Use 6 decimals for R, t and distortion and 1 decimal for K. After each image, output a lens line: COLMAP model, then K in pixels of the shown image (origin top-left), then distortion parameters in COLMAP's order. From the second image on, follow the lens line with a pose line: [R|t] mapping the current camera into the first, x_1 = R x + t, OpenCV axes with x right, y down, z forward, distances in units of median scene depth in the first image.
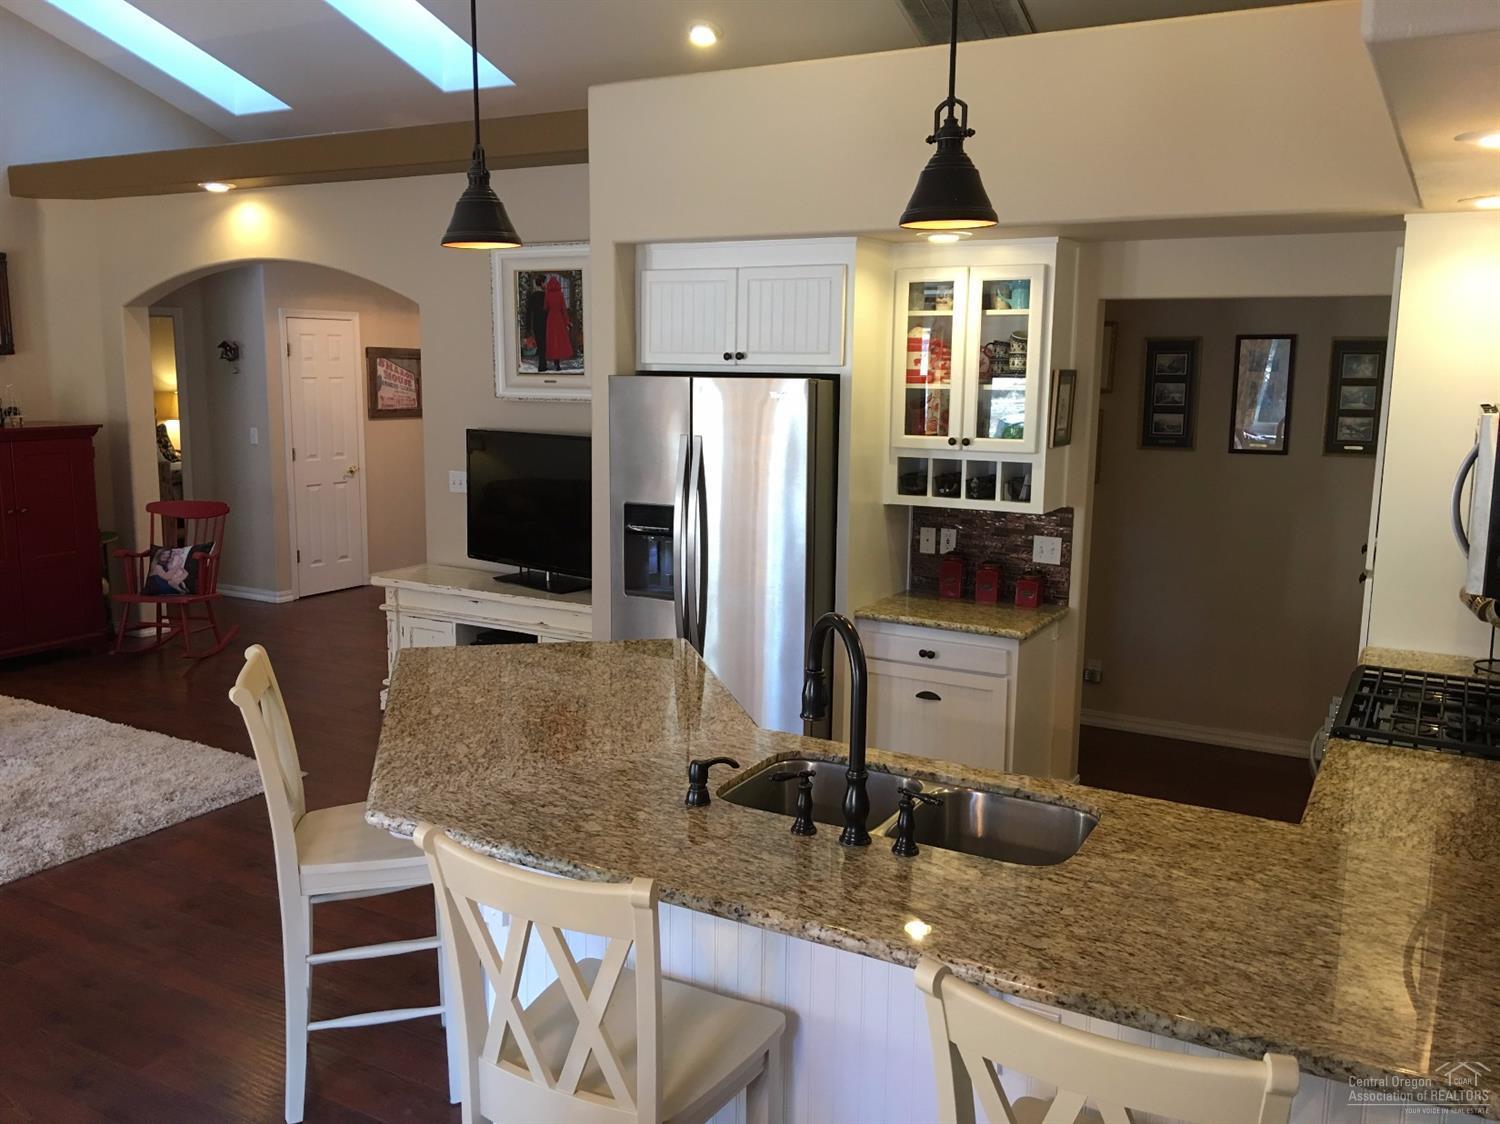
lens RADIAL K [[1264.7, 0, 750.2], [0, 1264.7, 569.0], [0, 0, 1]] dist [0.054418, -0.084824]
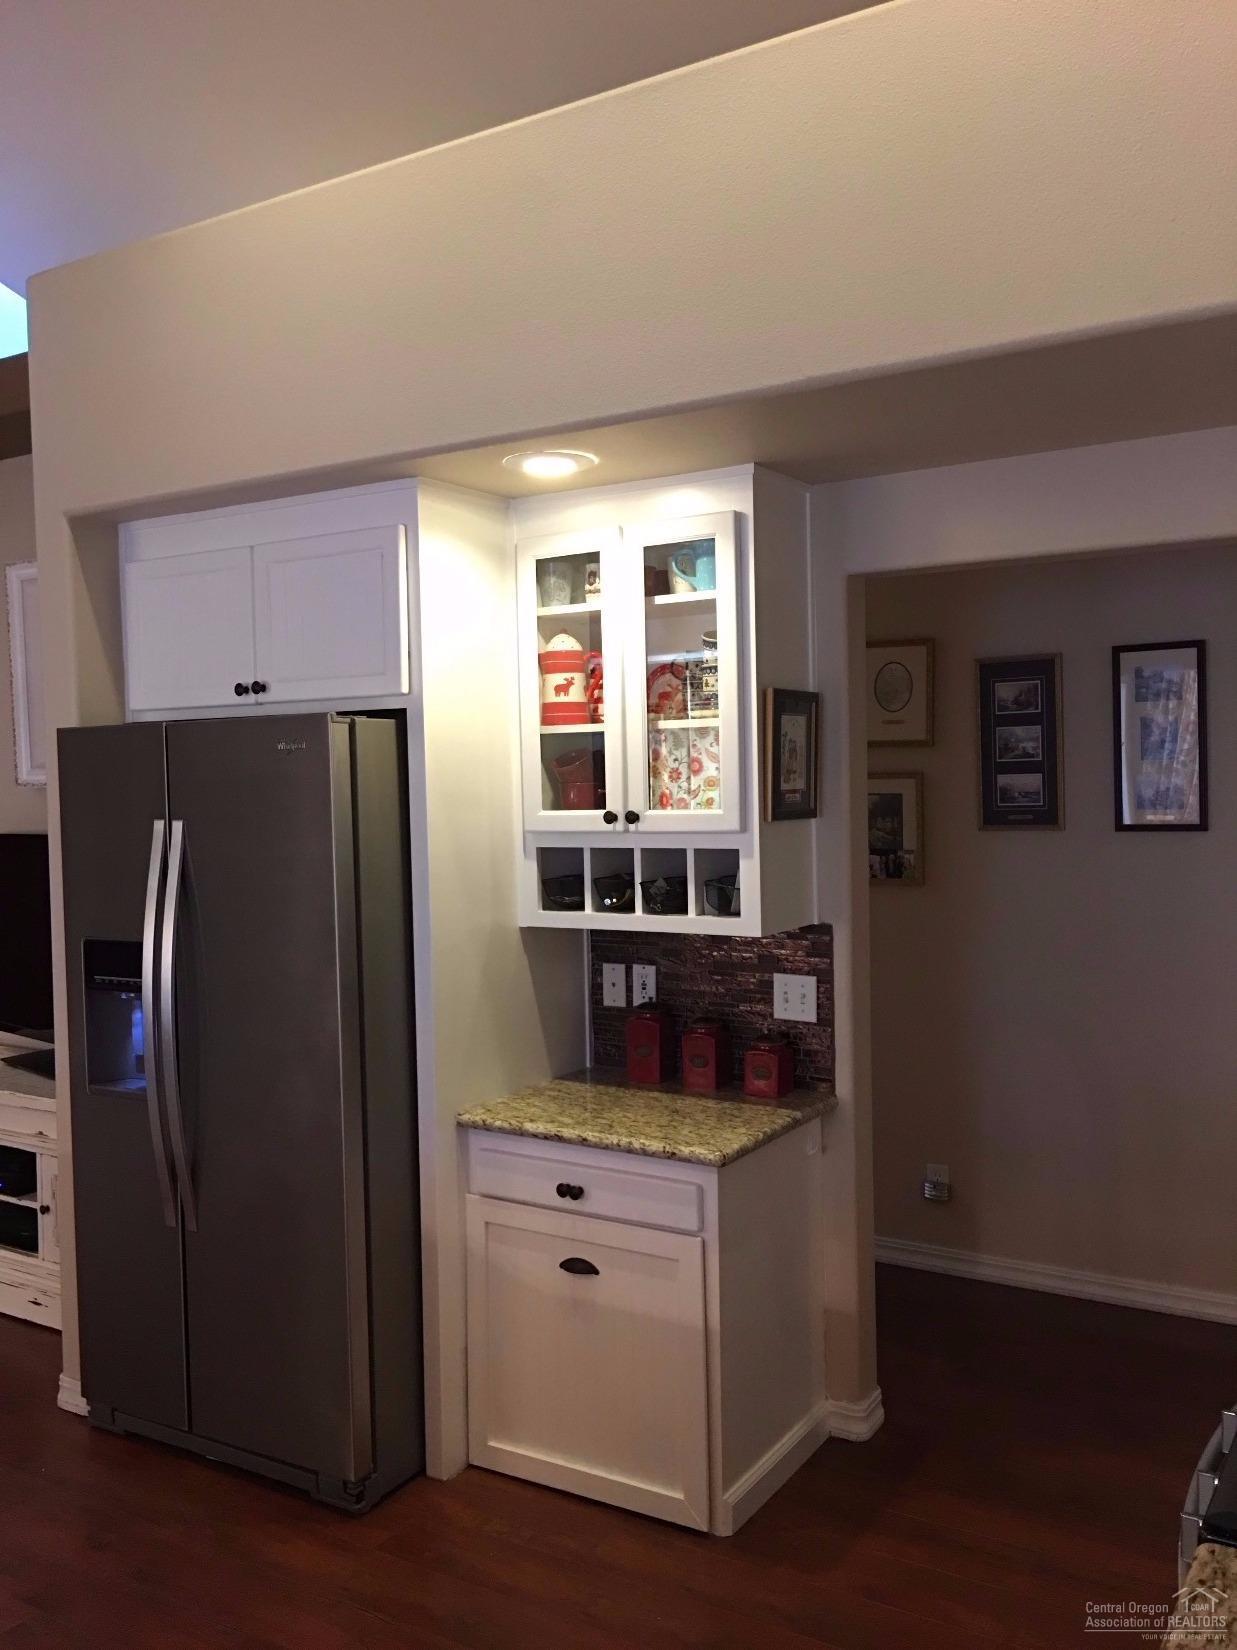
lens RADIAL K [[1391.1, 0, 659.7], [0, 1391.1, 826.1], [0, 0, 1]] dist [0.054418, -0.084824]
pose [[0.999091, -0.030611, -0.029681, 0.198802], [0.026591, 0.991485, -0.127480, -0.013376], [0.033331, 0.126575, 0.991397, 0.355801]]
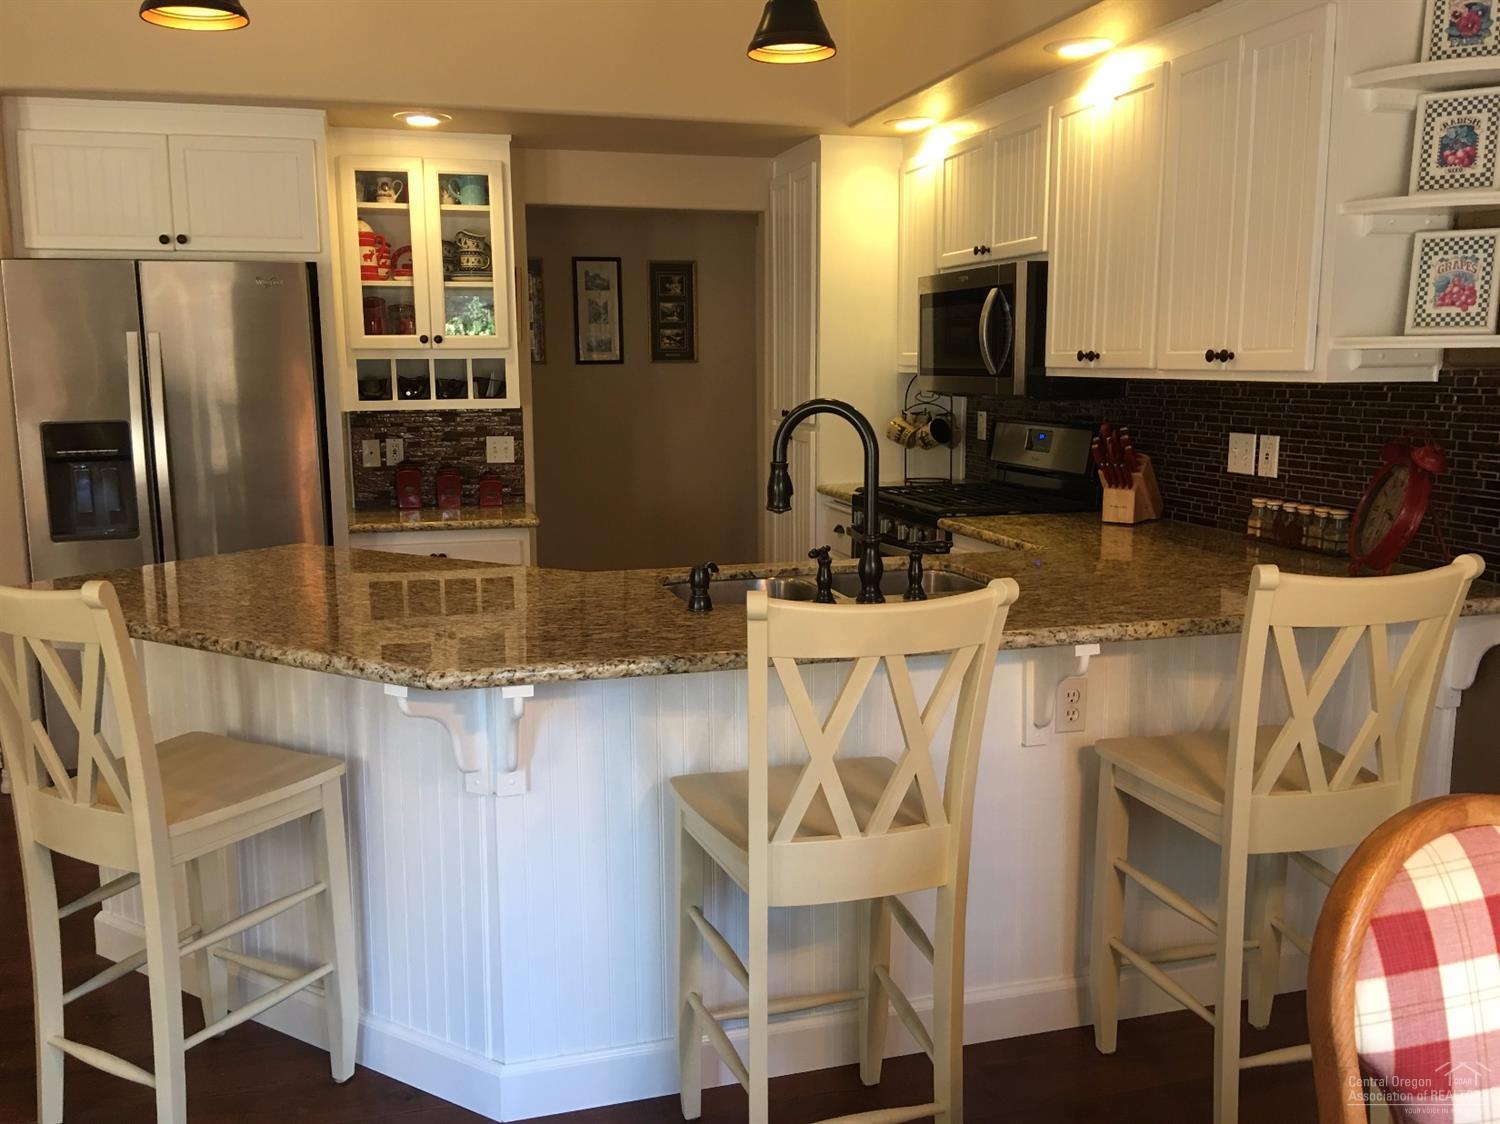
lens RADIAL K [[1264.7, 0, 747.9], [0, 1264.7, 571.5], [0, 0, 1]] dist [0.054418, -0.084824]
pose [[0.698506, -0.131946, 0.703335, -0.371270], [0.132924, 0.989673, 0.053651, 0.055782], [-0.703150, 0.056014, 0.708831, 0.141616]]
